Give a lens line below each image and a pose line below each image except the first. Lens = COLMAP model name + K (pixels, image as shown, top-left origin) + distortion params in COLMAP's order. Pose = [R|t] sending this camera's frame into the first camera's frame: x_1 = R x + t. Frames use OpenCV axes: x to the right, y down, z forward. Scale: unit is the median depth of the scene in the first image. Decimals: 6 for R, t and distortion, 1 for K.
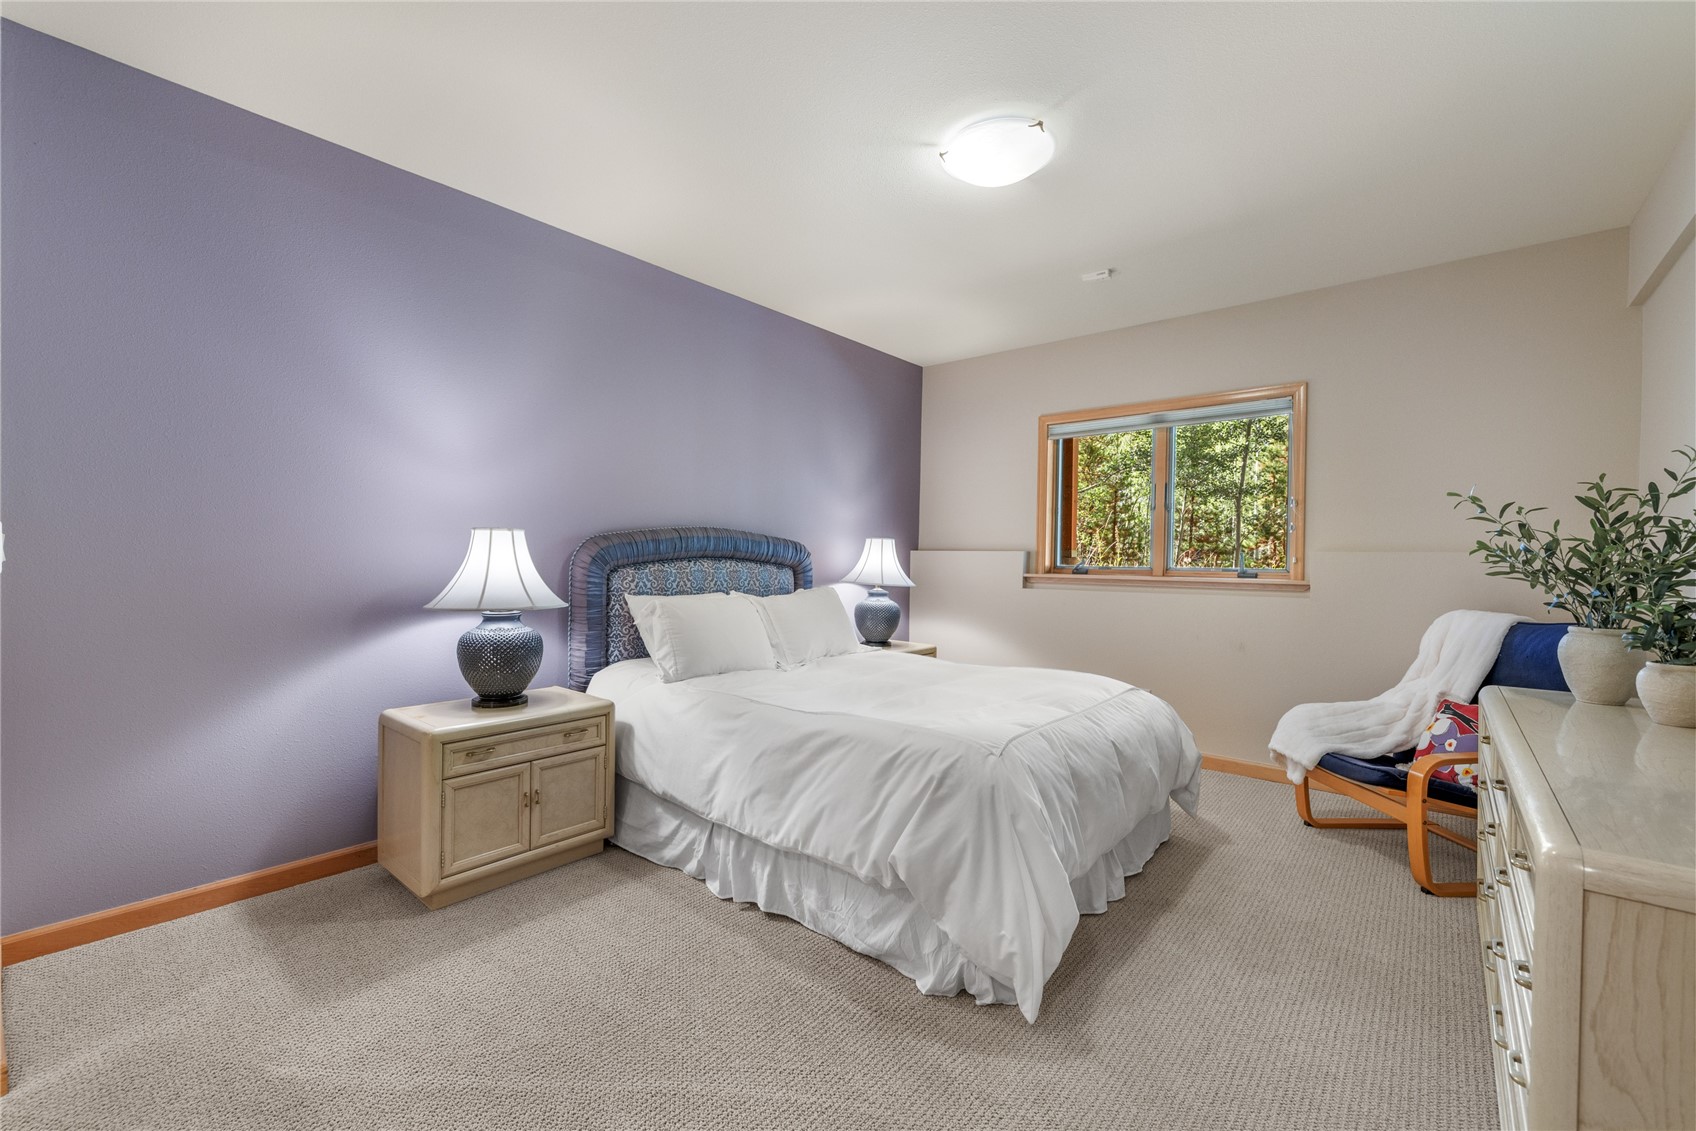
lens RADIAL K [[709.5, 0, 834.1], [0, 709.5, 574.1], [0, 0, 1]] dist [0.000151, 0.001027]
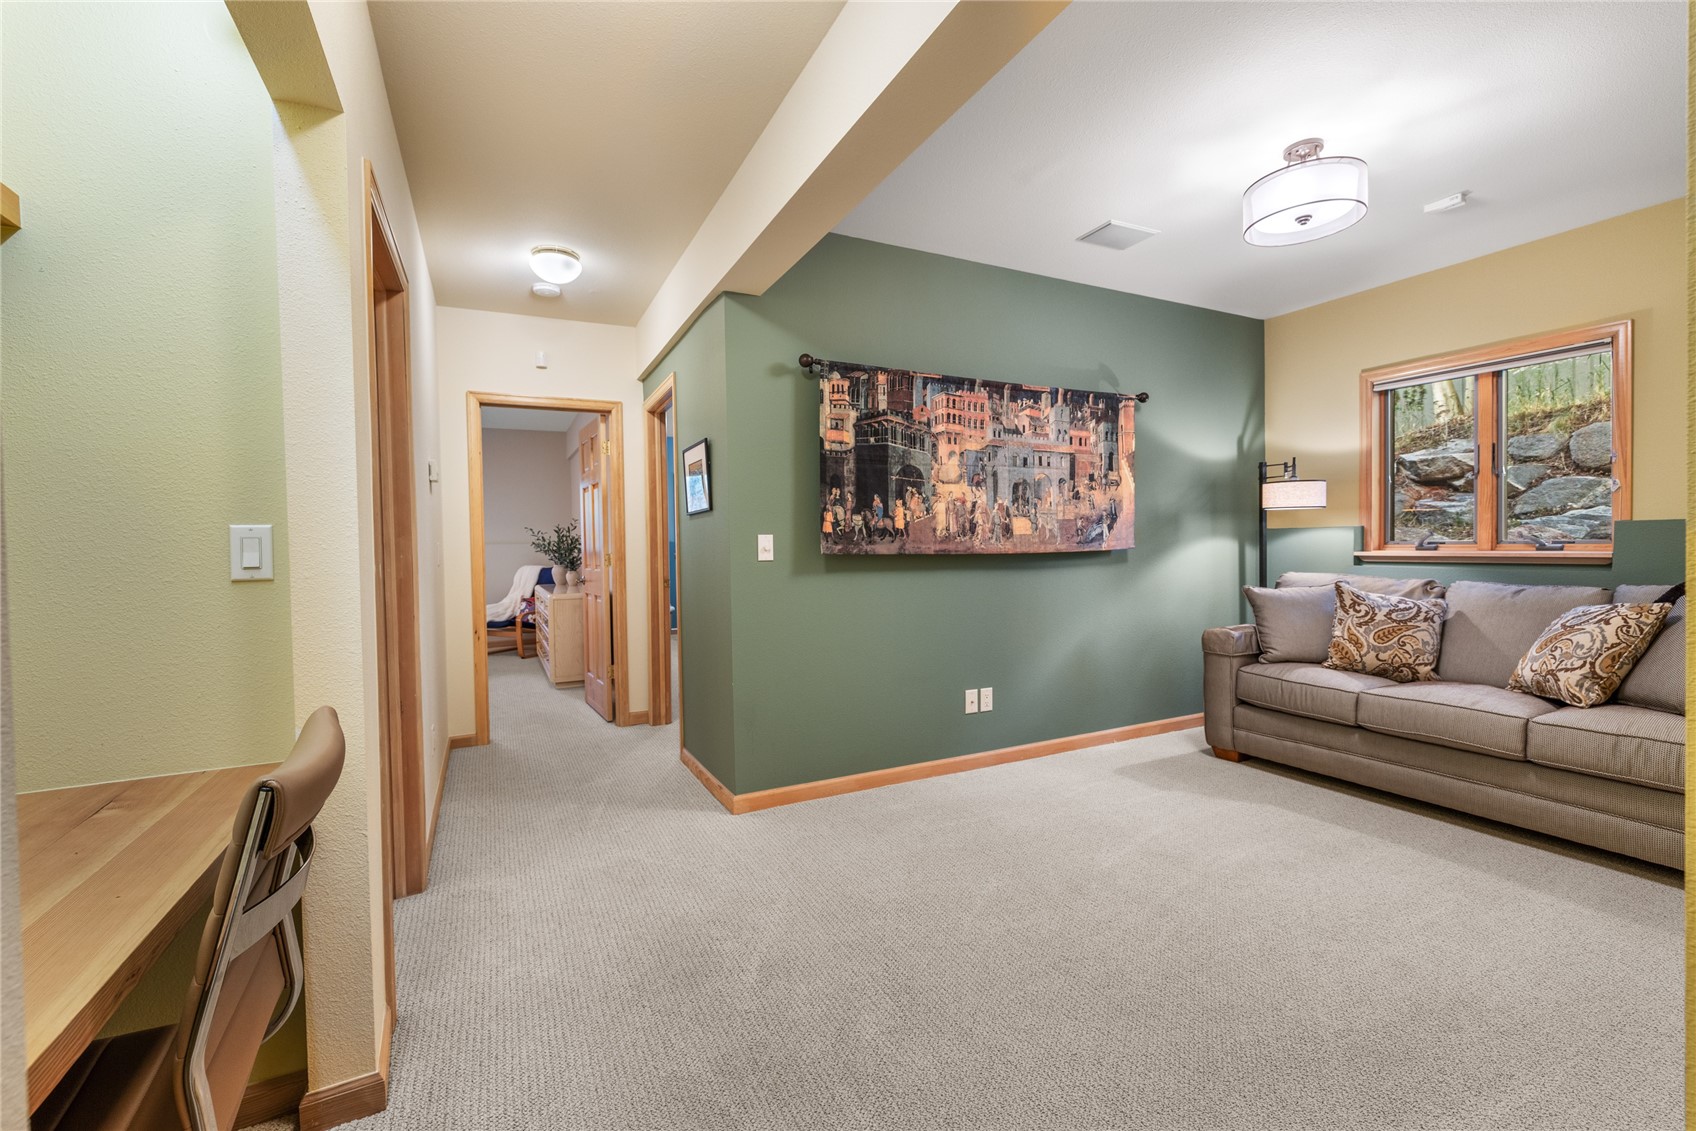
lens RADIAL K [[709.5, 0, 837.3], [0, 709.5, 557.2], [0, 0, 1]] dist [0.000151, 0.001027]
pose [[0.395457, -0.032335, 0.917915, -1.269275], [0.035471, 0.999172, 0.019916, 0.007709], [-0.917799, 0.024684, 0.396277, -1.304613]]
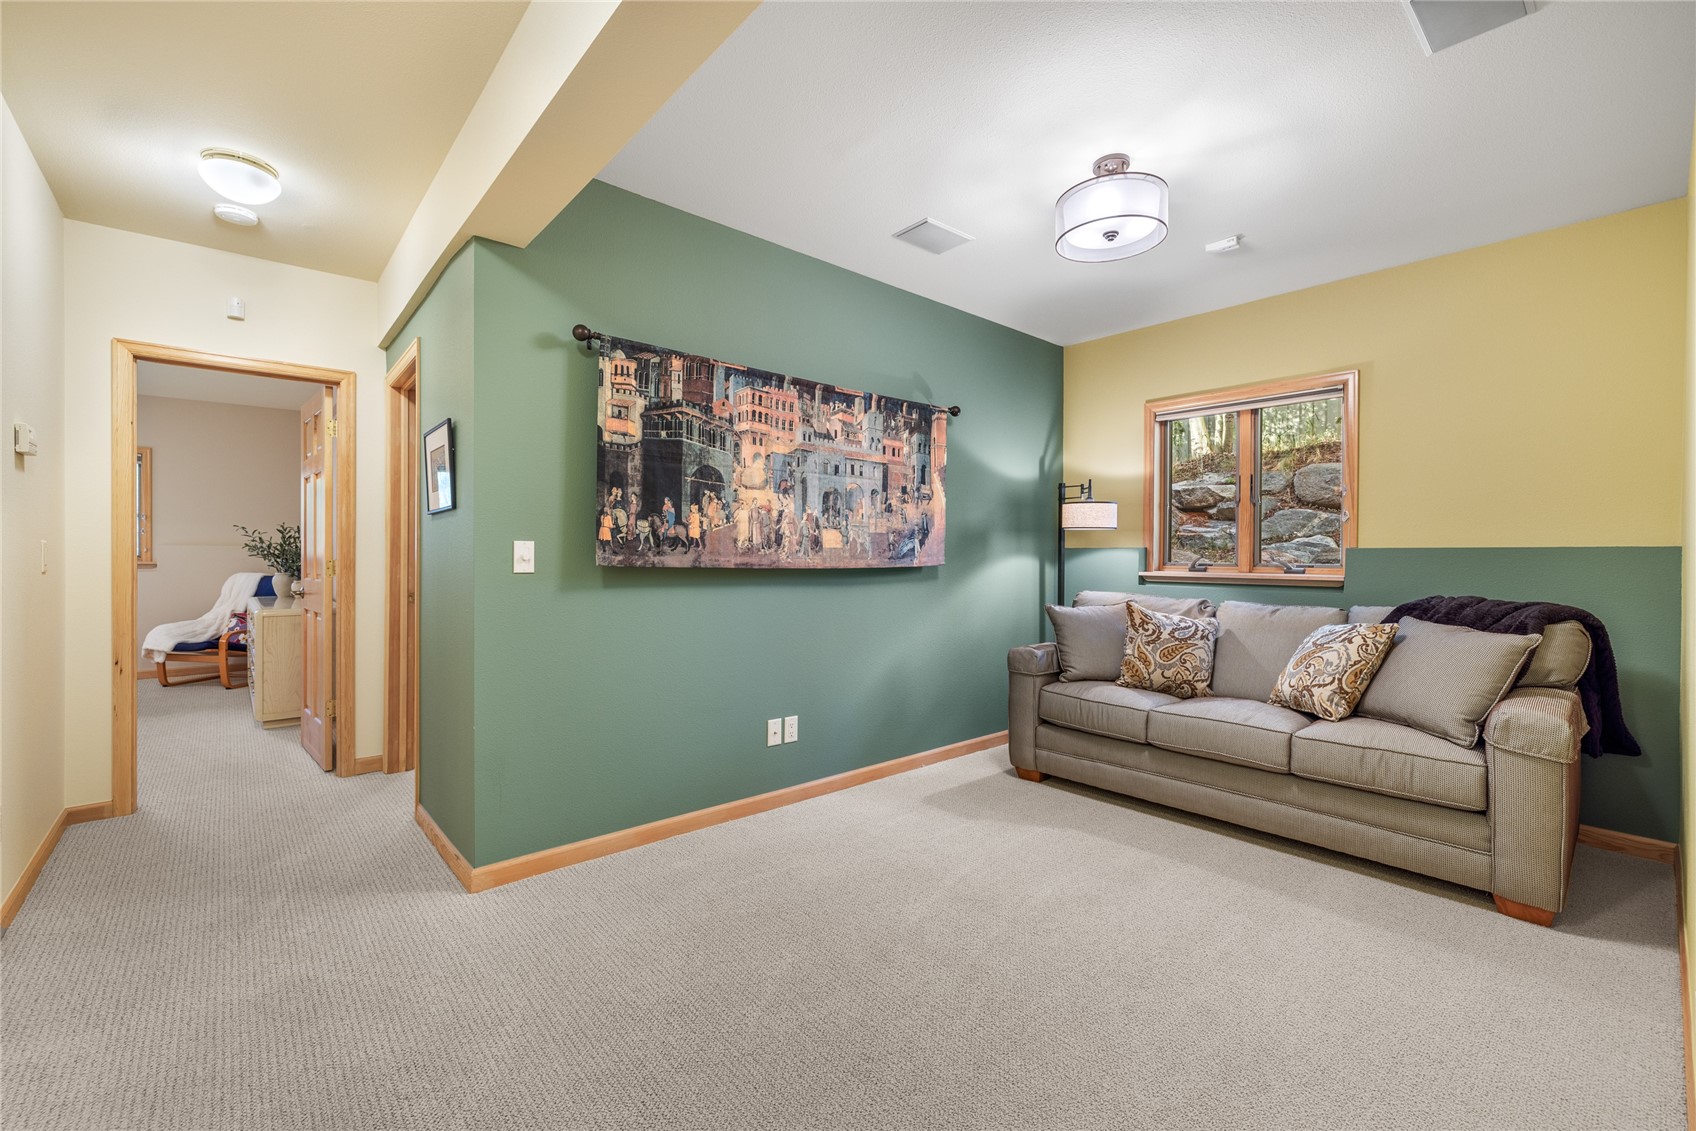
lens RADIAL K [[709.5, 0, 838.3], [0, 709.5, 557.2], [0, 0, 1]] dist [0.000151, 0.001027]
pose [[0.153342, -0.011638, 0.988105, -1.114253], [0.013616, 0.999861, 0.009663, 0.007999], [-0.988079, 0.011972, 0.153479, -1.294842]]
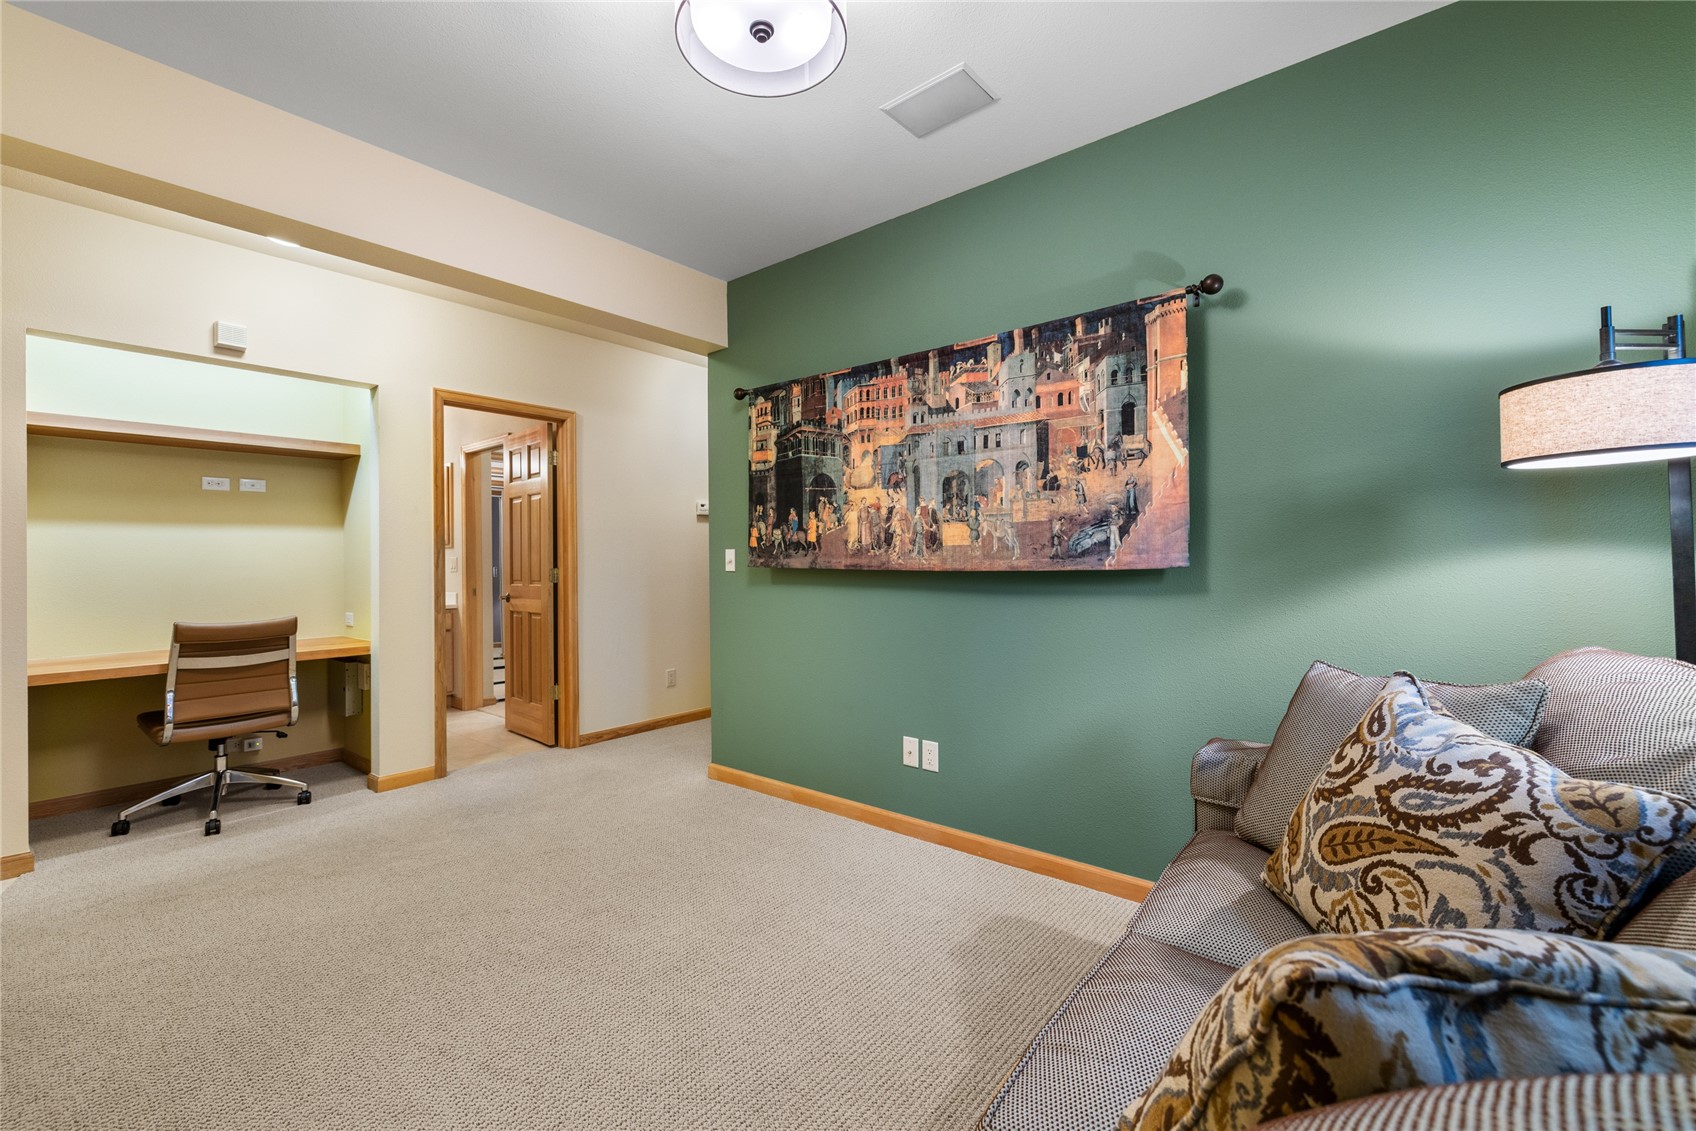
lens RADIAL K [[709.5, 0, 848.0], [0, 709.5, 558.3], [0, 0, 1]] dist [0.000151, 0.001027]
pose [[0.999707, -0.017556, 0.016681, -0.022004], [0.017936, 0.999575, -0.022962, 0.042981], [-0.016271, 0.023254, 0.999597, -2.116496]]
